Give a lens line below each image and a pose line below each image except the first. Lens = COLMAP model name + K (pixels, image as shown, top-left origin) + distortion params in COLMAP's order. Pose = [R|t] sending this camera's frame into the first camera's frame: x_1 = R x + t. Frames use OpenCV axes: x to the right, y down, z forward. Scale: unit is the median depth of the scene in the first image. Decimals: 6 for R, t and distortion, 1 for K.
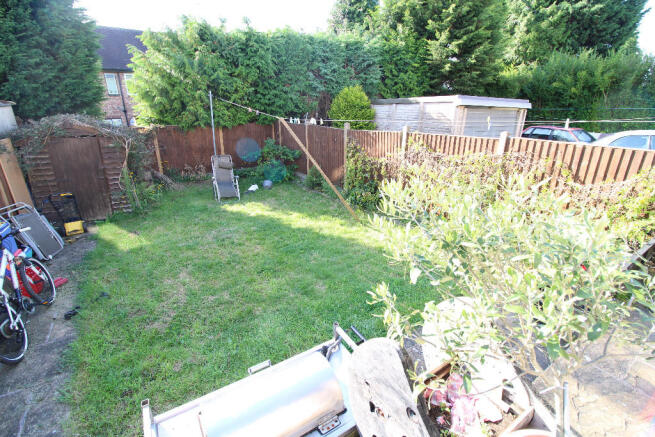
lens RADIAL K [[306.9, 0, 330.6], [0, 306.9, 217.7], [0, 0, 1]] dist [-0.003892, -0.010905]
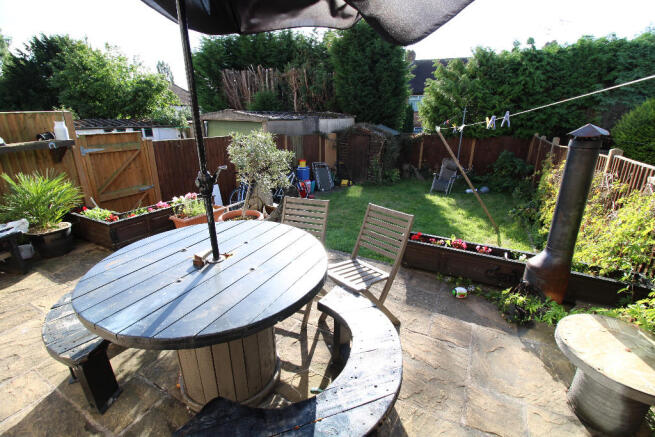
lens RADIAL K [[306.9, 0, 330.6], [0, 306.9, 217.7], [0, 0, 1]] dist [-0.003892, -0.010905]
pose [[0.500711, 0.275160, -0.820717, 0.473920], [-0.298814, 0.944792, 0.134455, 0.003219], [0.812403, 0.177918, 0.555289, -0.054528]]
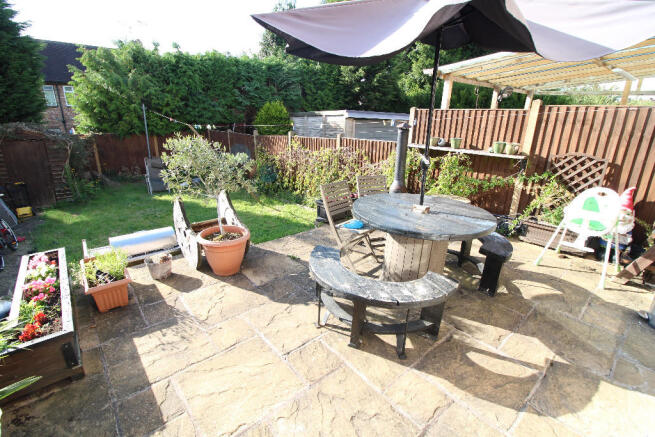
lens RADIAL K [[306.9, 0, 330.6], [0, 306.9, 217.7], [0, 0, 1]] dist [-0.003892, -0.010905]
pose [[0.990760, -0.033981, 0.131303, 0.162292], [0.038793, 0.998660, -0.034266, 0.099516], [-0.129963, 0.039043, 0.990750, -0.264924]]
